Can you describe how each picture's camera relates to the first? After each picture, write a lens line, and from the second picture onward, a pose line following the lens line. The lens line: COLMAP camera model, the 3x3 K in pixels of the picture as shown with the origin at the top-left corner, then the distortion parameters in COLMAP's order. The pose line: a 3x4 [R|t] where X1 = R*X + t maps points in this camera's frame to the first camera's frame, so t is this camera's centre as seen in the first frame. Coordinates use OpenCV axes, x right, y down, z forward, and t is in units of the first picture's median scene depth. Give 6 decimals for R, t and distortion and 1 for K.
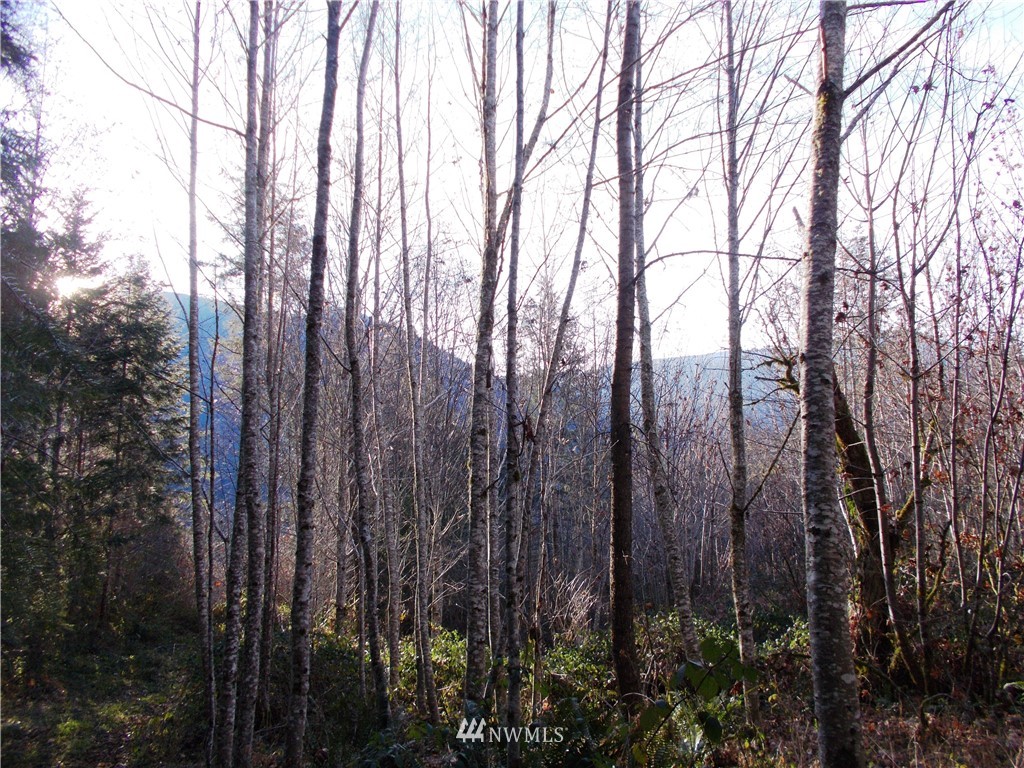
lens RADIAL K [[762.7, 0, 510.7], [0, 762.7, 379.4], [0, 0, 1]] dist [-0.001439, -0.005318]
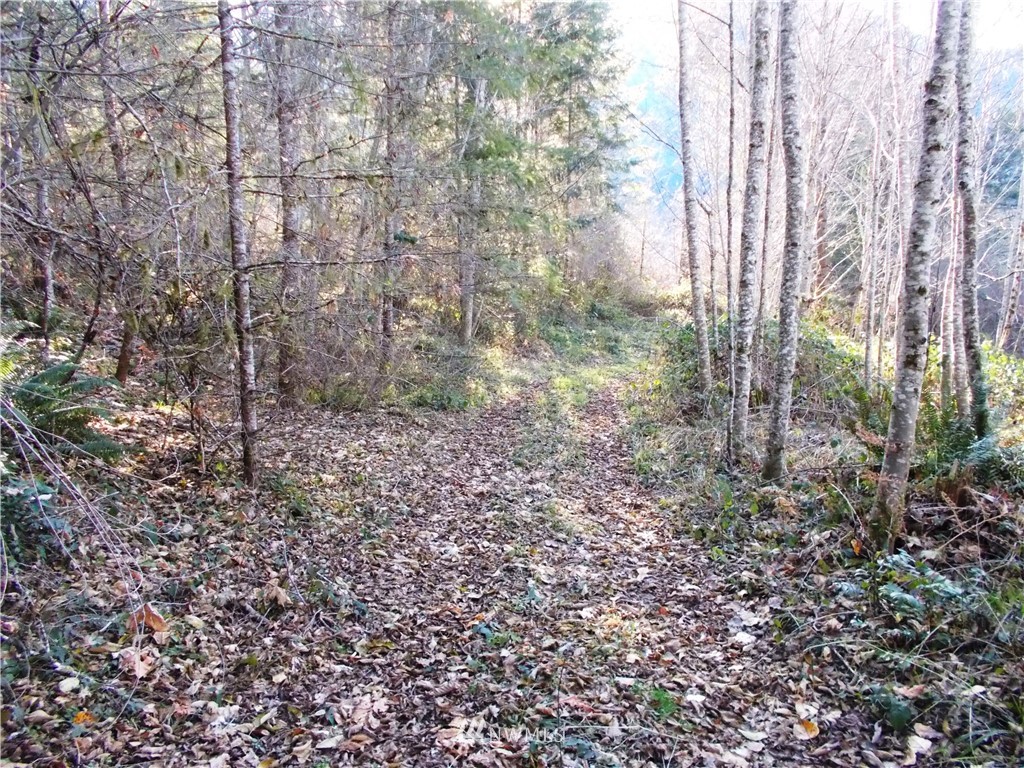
lens RADIAL K [[762.7, 0, 513.5], [0, 762.7, 386.2], [0, 0, 1]] dist [-0.001439, -0.005318]
pose [[0.865034, 0.124494, -0.486023, -0.096899], [0.072501, 0.927539, 0.366626, 0.046217], [0.496448, -0.352381, 0.793327, 0.072588]]
